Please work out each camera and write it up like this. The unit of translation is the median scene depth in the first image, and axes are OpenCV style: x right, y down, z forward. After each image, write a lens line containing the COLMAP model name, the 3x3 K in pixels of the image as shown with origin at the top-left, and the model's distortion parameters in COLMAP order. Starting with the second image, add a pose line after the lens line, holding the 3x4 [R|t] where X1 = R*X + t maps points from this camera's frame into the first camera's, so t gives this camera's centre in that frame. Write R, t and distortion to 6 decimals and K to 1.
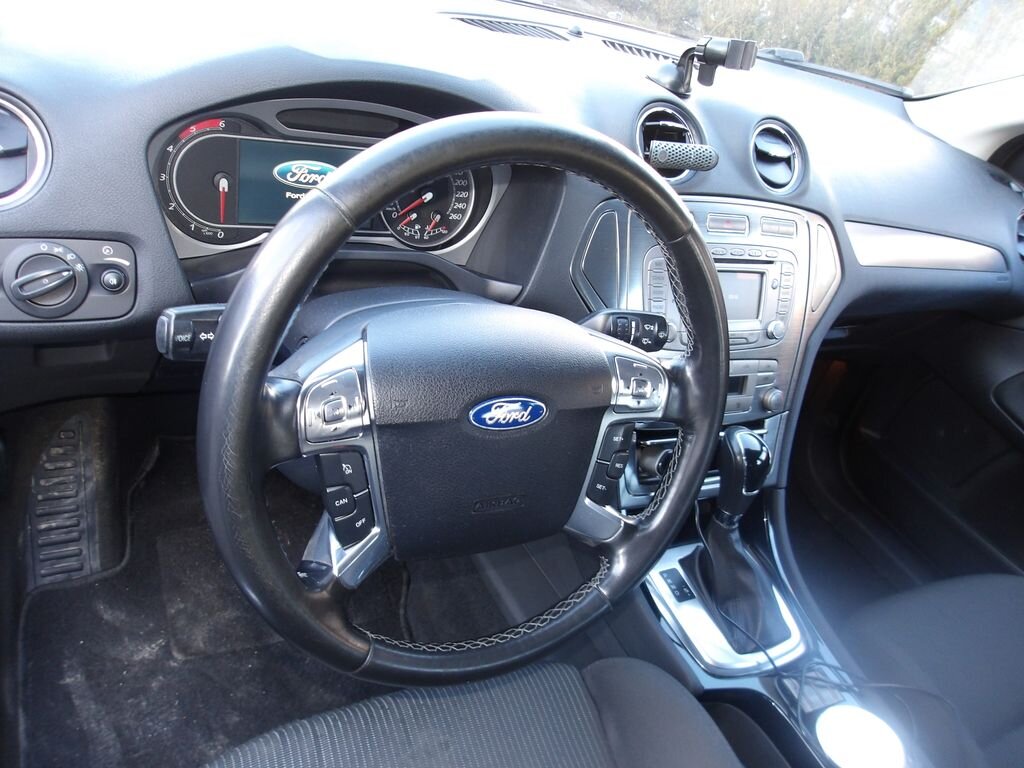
lens RADIAL K [[843.1, 0, 527.9], [0, 843.1, 378.7], [0, 0, 1]] dist [0.006892, -0.008671]
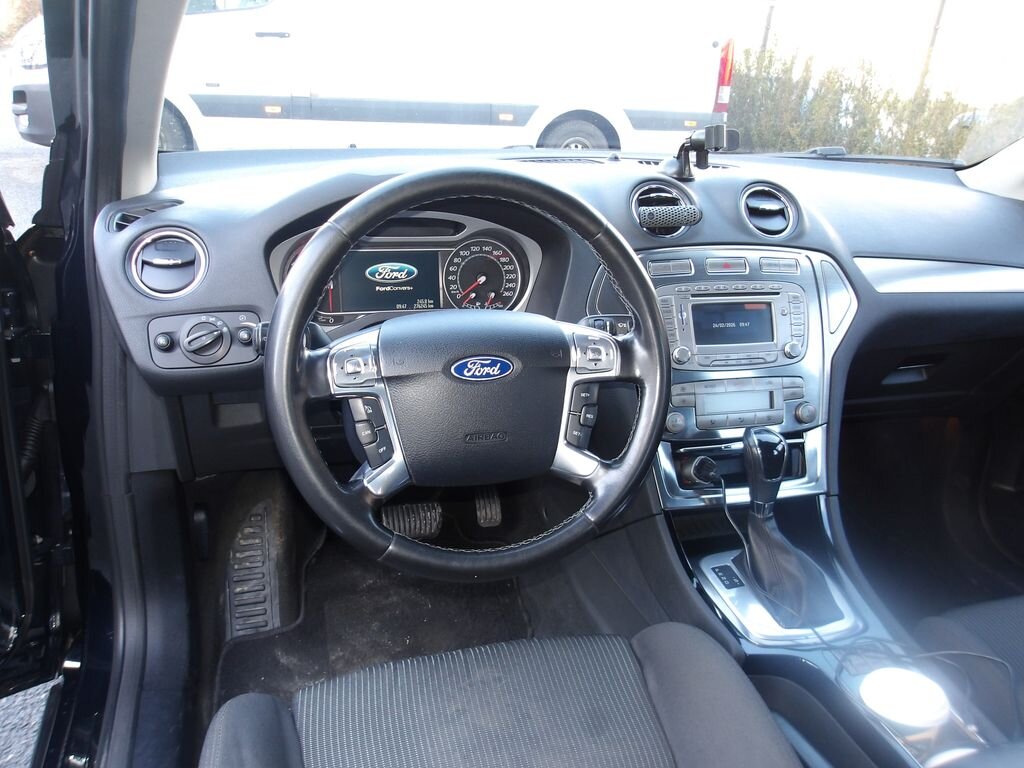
lens RADIAL K [[841.2, 0, 530.5], [0, 841.2, 371.7], [0, 0, 1]] dist [0.001420, 0.002818]
pose [[0.961875, -0.139810, -0.235050, 0.233364], [0.080892, 0.966441, -0.243820, 0.240659], [0.261251, 0.215511, 0.940905, -0.181303]]
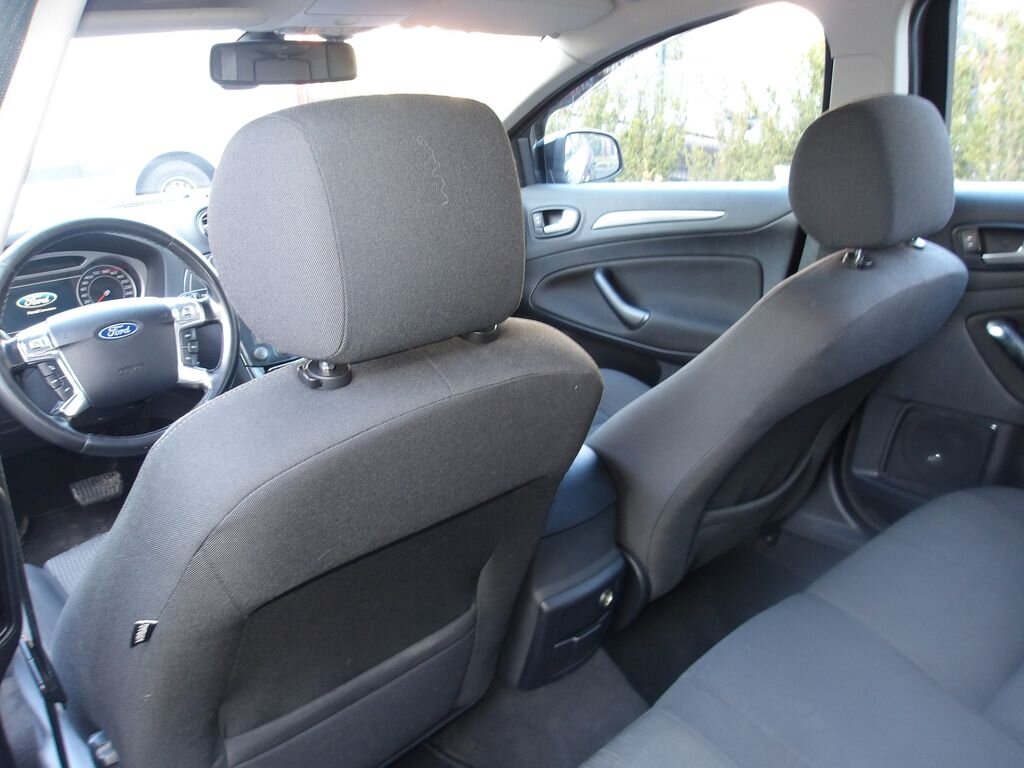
lens RADIAL K [[843.1, 0, 527.9], [0, 843.1, 378.7], [0, 0, 1]] dist [0.006892, -0.008671]
pose [[0.917715, -0.375777, 0.128805, 0.419099], [0.393283, 0.905136, -0.161426, 0.618300], [-0.055926, 0.198799, 0.978443, -0.851879]]
